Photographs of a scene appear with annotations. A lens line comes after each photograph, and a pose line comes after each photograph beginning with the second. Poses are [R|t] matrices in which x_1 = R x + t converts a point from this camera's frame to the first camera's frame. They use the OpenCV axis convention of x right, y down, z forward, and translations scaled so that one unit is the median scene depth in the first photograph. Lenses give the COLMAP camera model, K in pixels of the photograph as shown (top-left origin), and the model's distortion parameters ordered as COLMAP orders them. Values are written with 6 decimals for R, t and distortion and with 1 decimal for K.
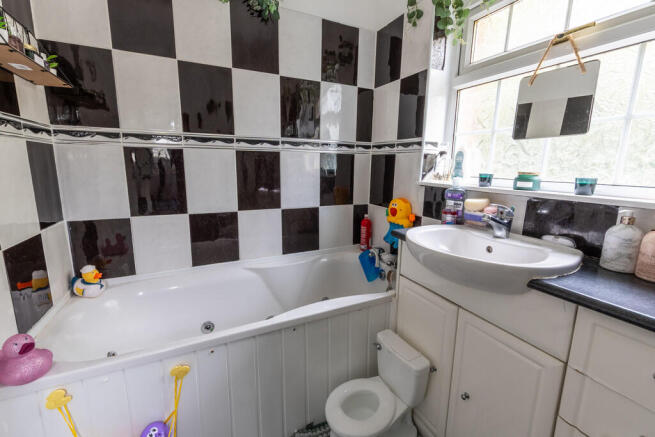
lens RADIAL K [[284.6, 0, 325.7], [0, 284.6, 216.3], [0, 0, 1]] dist [0.001030, 0.000004]
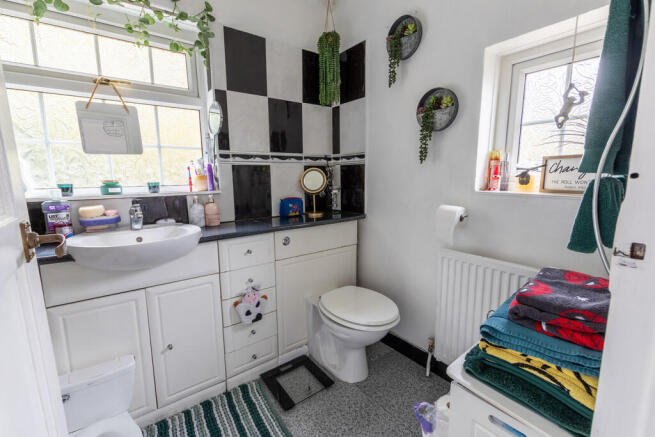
lens RADIAL K [[284.6, 0, 325.7], [0, 284.6, 216.3], [0, 0, 1]] dist [0.001030, 0.000004]
pose [[-0.194327, -0.157341, 0.968236, -0.744976], [0.184599, 0.963551, 0.193629, -0.072195], [-0.963411, 0.216363, -0.158199, 0.322374]]
